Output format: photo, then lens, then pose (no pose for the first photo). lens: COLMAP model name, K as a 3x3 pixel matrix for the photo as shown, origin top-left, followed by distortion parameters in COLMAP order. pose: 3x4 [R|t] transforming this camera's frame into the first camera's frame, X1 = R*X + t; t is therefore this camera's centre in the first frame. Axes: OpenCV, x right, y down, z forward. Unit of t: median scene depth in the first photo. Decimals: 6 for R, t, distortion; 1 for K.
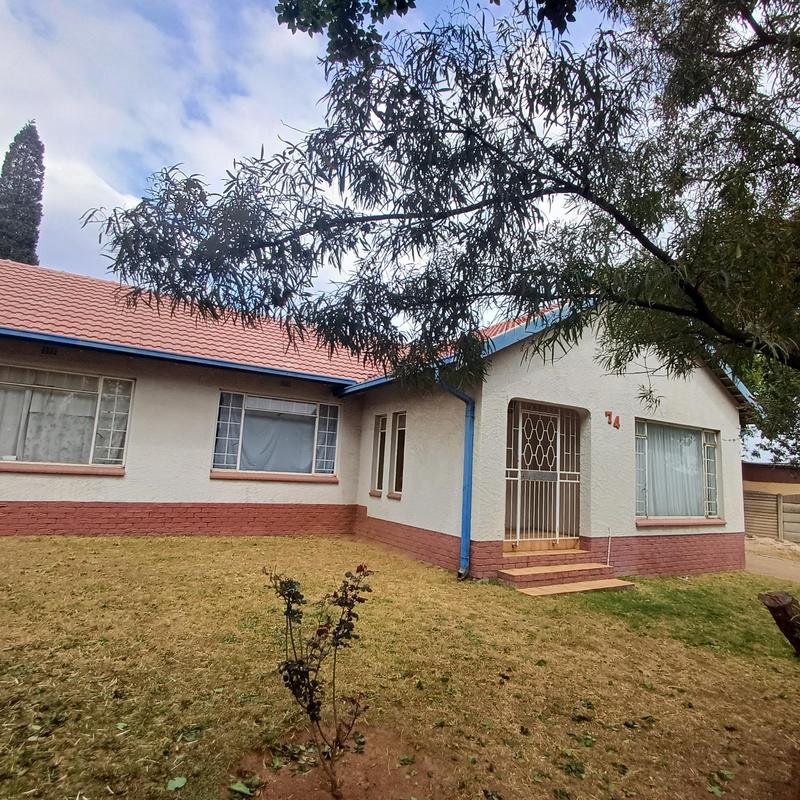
lens RADIAL K [[487.2, 0, 411.3], [0, 487.2, 407.1], [0, 0, 1]] dist [0.010584, -0.006797]
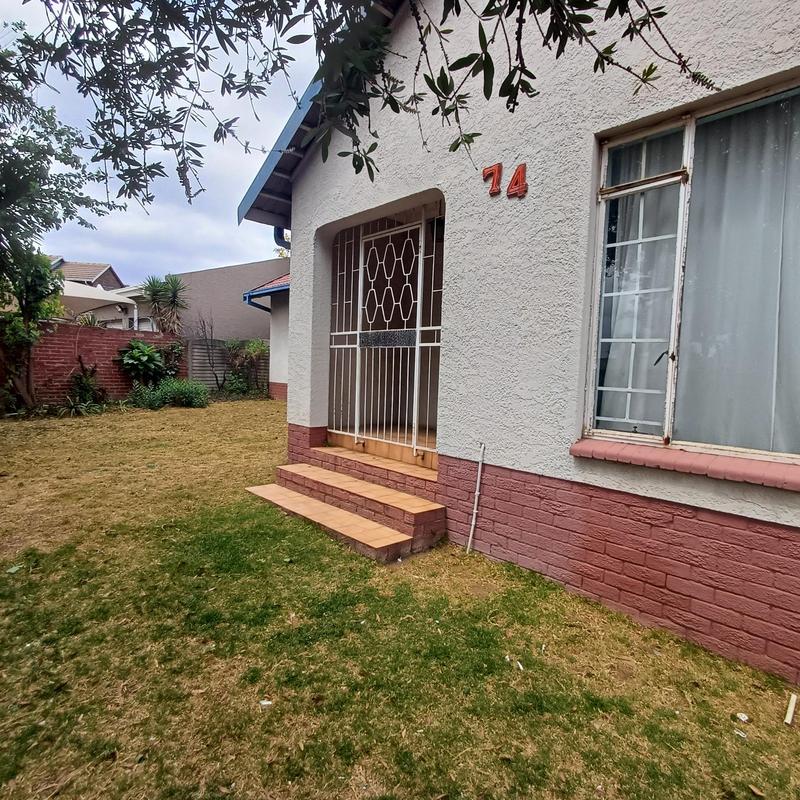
lens RADIAL K [[487.2, 0, 411.3], [0, 487.2, 407.1], [0, 0, 1]] dist [0.010584, -0.006797]
pose [[0.218768, 0.032678, -0.975230, 0.830902], [0.103989, 0.992967, 0.056600, 0.187434], [0.970220, -0.113795, 0.213831, 0.861483]]
